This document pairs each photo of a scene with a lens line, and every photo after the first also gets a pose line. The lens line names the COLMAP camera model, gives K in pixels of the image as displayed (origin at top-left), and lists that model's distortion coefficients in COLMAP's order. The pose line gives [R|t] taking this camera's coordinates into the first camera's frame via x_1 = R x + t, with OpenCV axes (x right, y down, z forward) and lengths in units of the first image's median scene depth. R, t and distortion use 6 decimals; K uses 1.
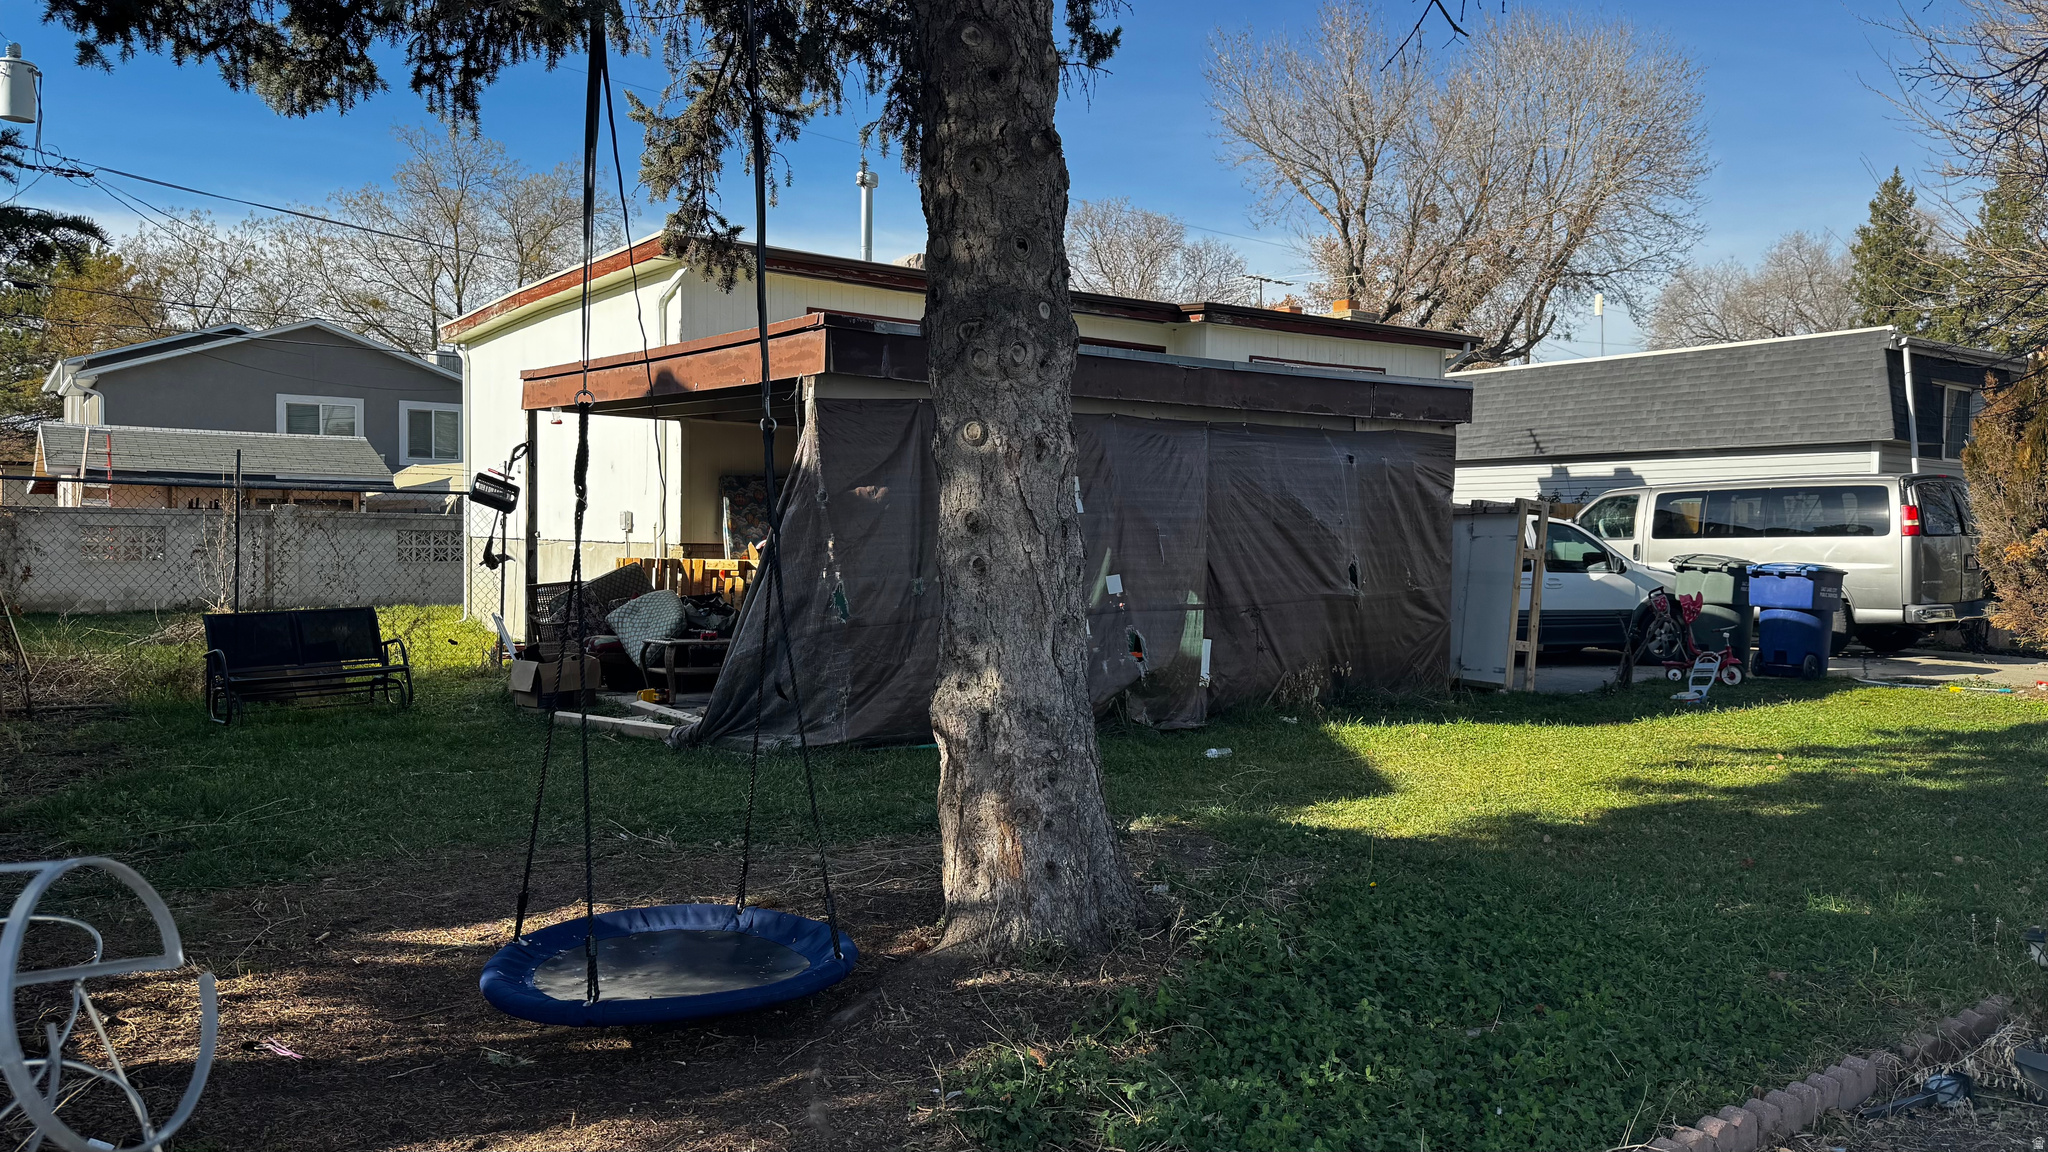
lens RADIAL K [[1418.5, 0, 1047.8], [0, 1418.5, 583.4], [0, 0, 1]] dist [0.047717, -0.046162]
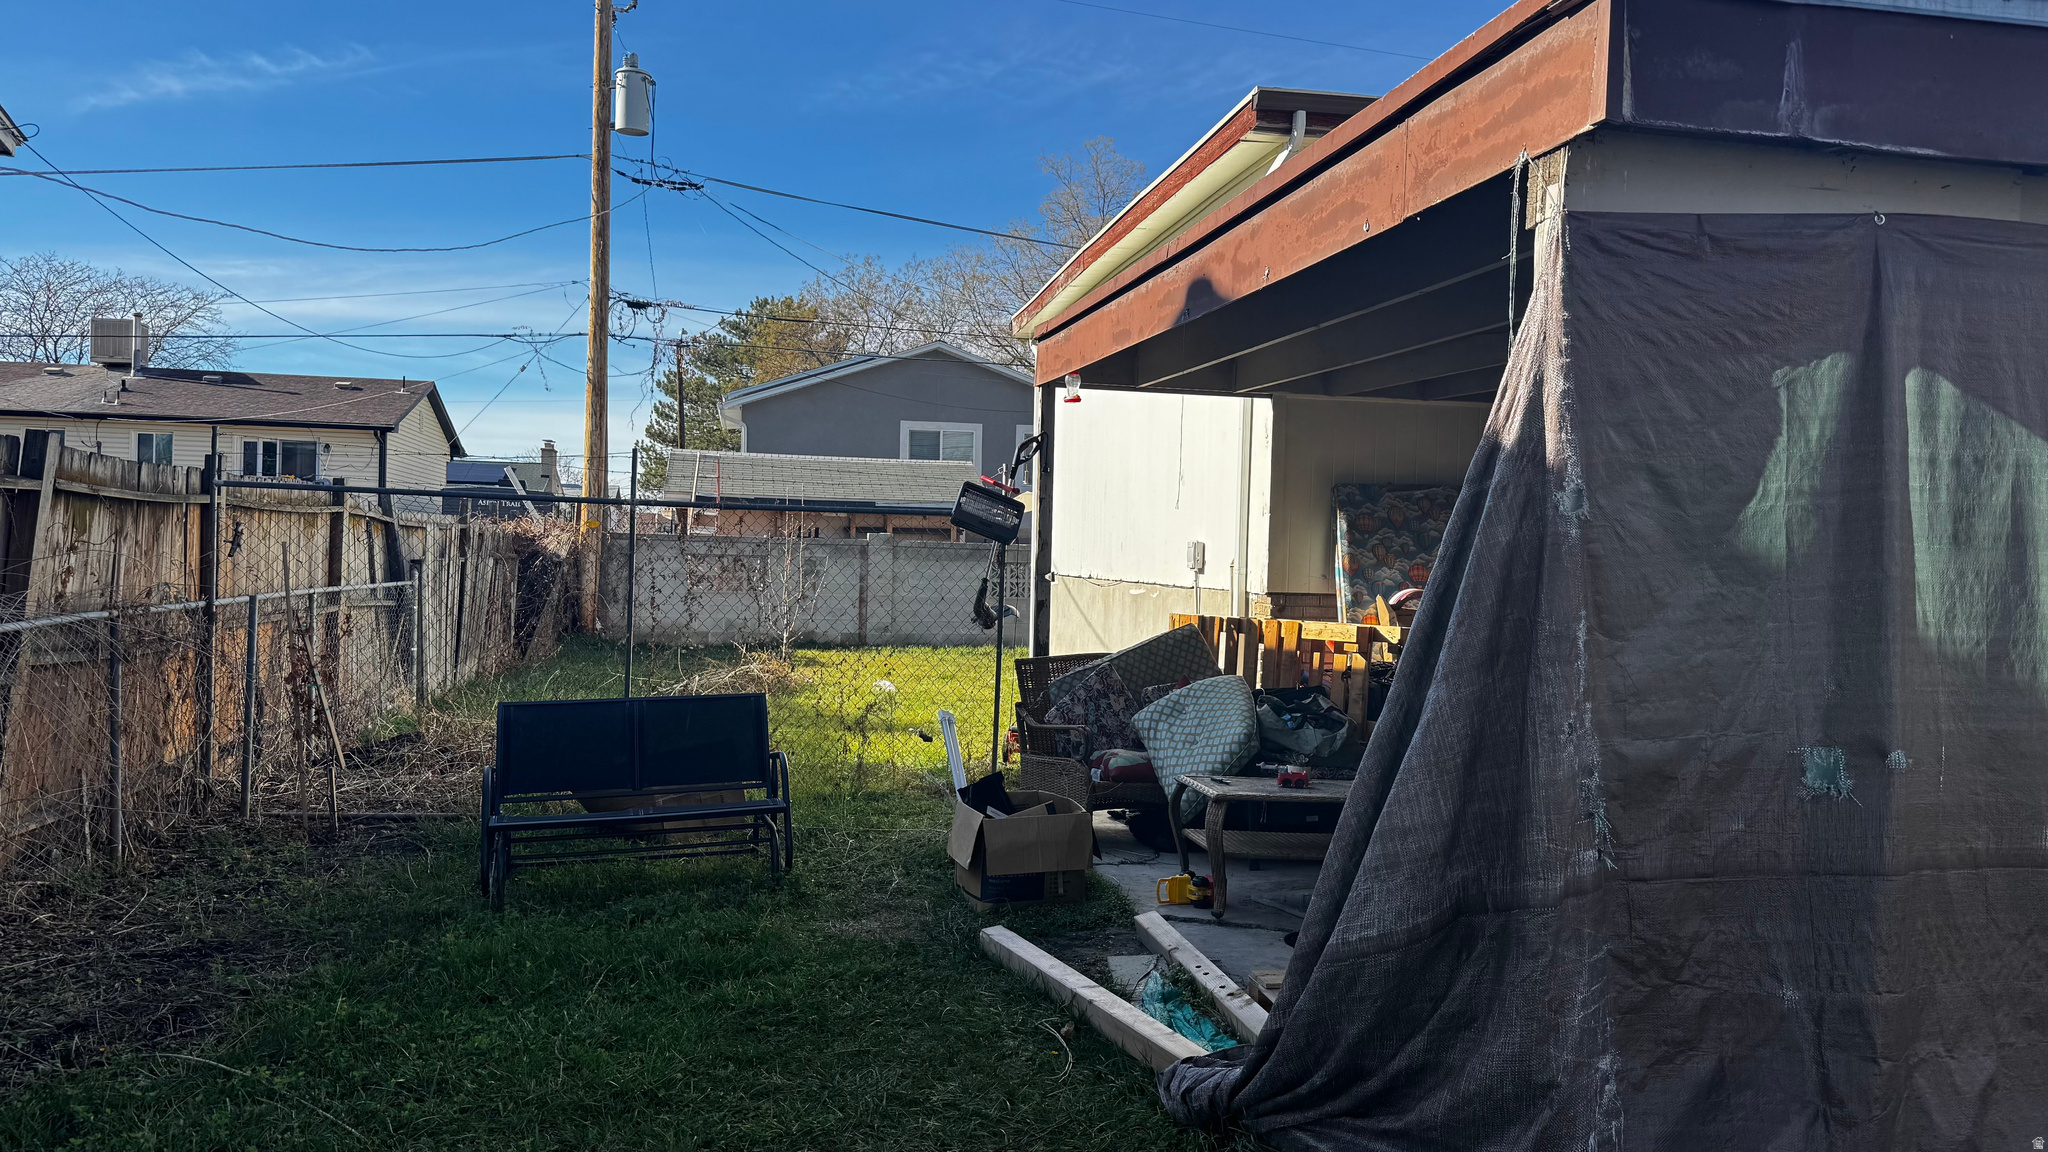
lens RADIAL K [[1418.5, 0, 1047.8], [0, 1418.5, 583.4], [0, 0, 1]] dist [0.047717, -0.046162]
pose [[0.904445, 0.017807, -0.426219, -0.083431], [-0.027444, 0.999488, -0.016478, -0.020370], [0.425707, 0.026601, 0.904470, 0.413114]]
